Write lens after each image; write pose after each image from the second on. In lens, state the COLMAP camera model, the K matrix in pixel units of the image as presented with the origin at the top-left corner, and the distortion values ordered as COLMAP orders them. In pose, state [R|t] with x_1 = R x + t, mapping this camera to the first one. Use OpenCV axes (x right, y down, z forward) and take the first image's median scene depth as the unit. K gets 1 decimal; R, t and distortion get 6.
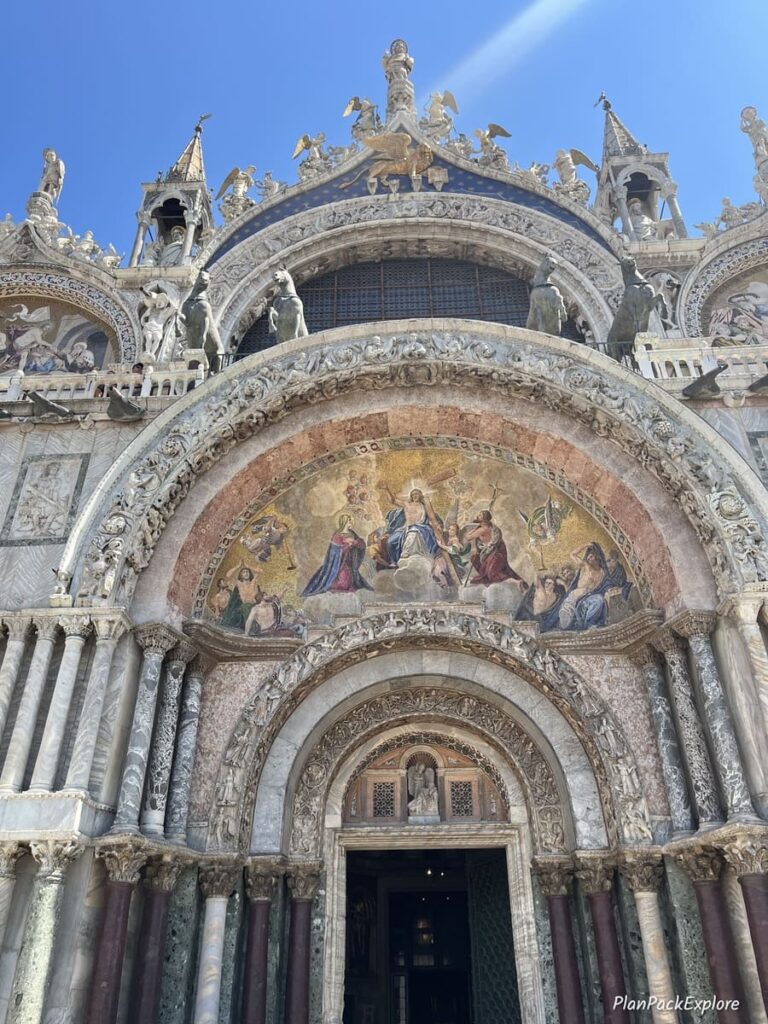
lens RADIAL K [[762.5, 0, 383.8], [0, 762.5, 512.0], [0, 0, 1]] dist [0.042015, -0.024709]
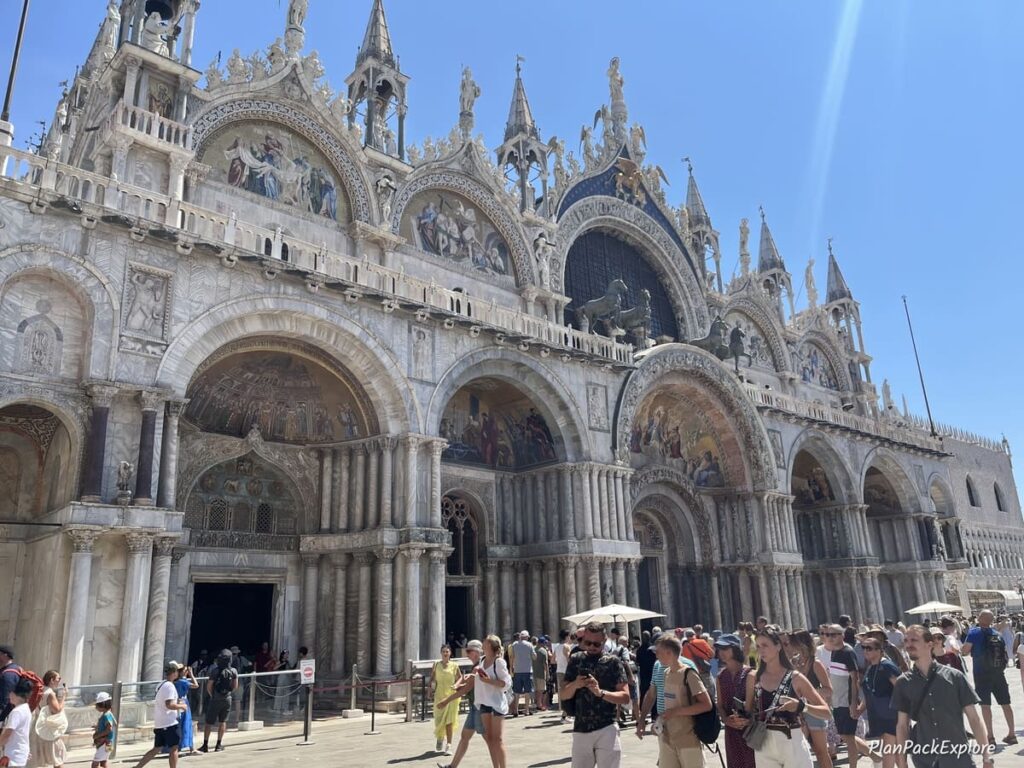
lens RADIAL K [[762.5, 0, 511.5], [0, 762.5, 386.4], [0, 0, 1]] dist [0.042015, -0.024709]
pose [[0.714554, 0.188812, 0.673620, -1.896083], [-0.366861, 0.921006, 0.131002, -0.242104], [-0.595673, -0.340733, 0.727375, -0.373753]]
